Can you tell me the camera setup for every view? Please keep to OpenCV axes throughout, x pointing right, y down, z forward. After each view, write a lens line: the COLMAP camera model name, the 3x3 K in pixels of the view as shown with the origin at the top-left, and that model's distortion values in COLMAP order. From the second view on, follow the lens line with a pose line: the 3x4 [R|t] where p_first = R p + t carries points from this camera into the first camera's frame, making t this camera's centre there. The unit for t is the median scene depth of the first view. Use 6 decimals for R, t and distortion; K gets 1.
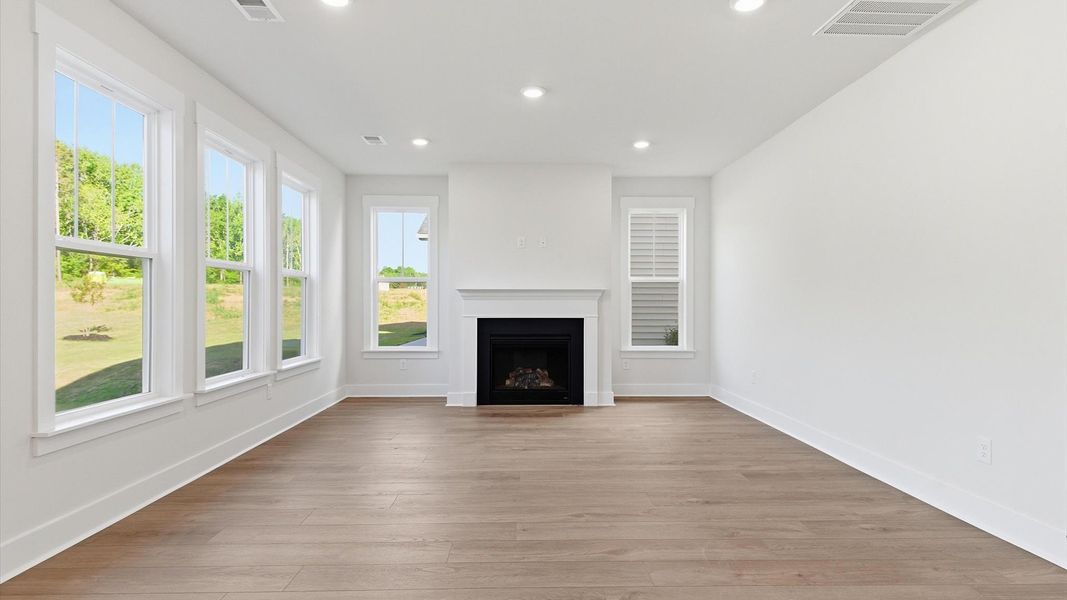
lens RADIAL K [[556.1, 0, 537.7], [0, 556.1, 302.2], [0, 0, 1]] dist [0.026506, -0.000705]
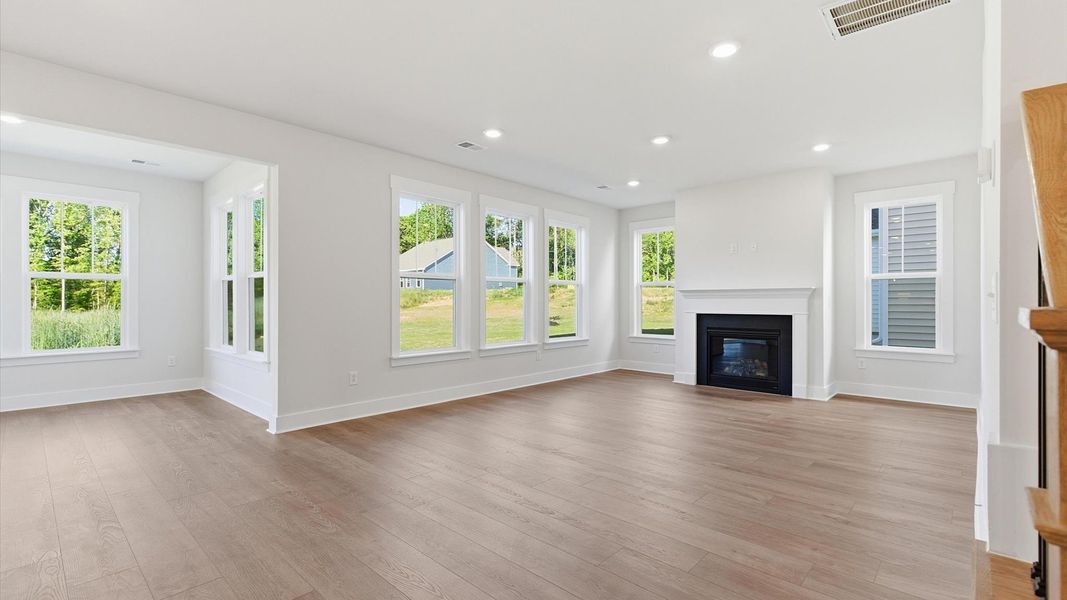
lens RADIAL K [[479.3, 0, 533.5], [0, 479.3, 300.0], [0, 0, 1]] dist [0.003029, -0.000295]
pose [[0.719106, -0.003820, -0.694889, 0.351086], [0.002680, 0.999993, -0.002724, 0.000537], [0.694895, 0.000096, 0.719111, -0.009496]]
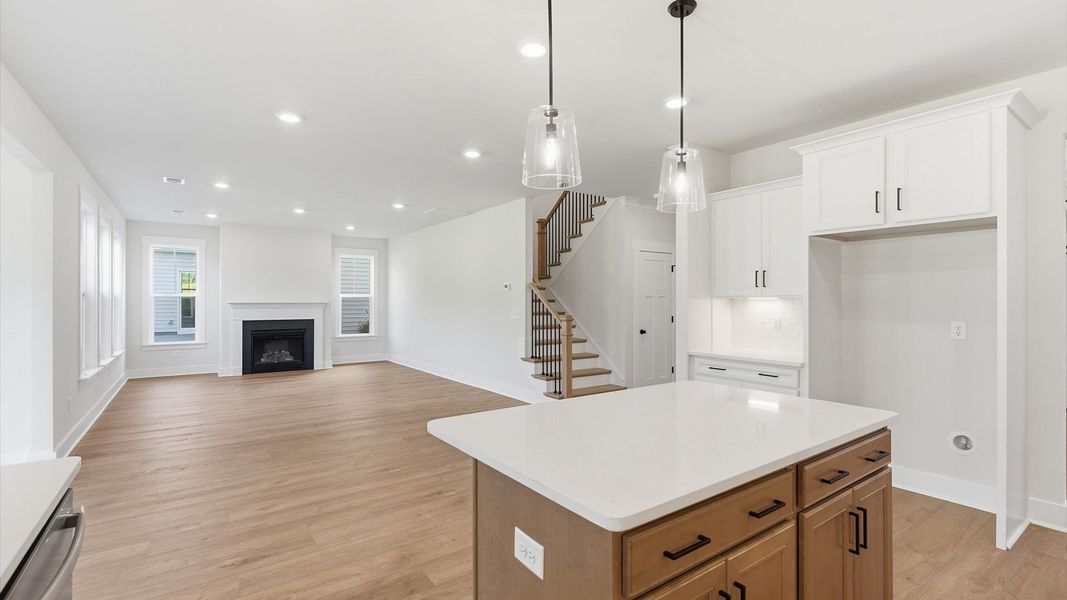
lens RADIAL K [[479.3, 0, 533.5], [0, 479.3, 300.0], [0, 0, 1]] dist [0.003029, -0.000295]
pose [[0.828627, 0.000290, 0.559802, -0.179199], [-0.002792, 0.999990, 0.003615, -0.036760], [-0.559795, -0.004559, 0.828619, -0.593103]]
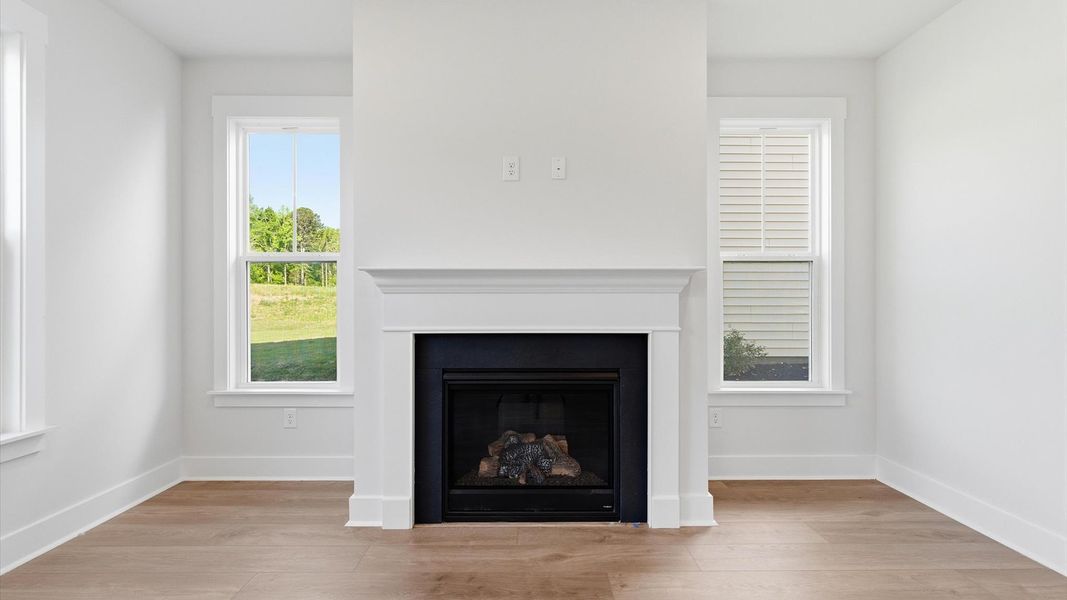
lens RADIAL K [[483.7, 0, 533.5], [0, 483.7, 300.0], [0, 0, 1]] dist [0.001358, -0.000144]
pose [[0.999783, -0.001273, -0.020781, -0.002476], [0.001243, 0.999998, -0.001481, 0.001299], [0.020782, 0.001455, 0.999783, 0.576098]]
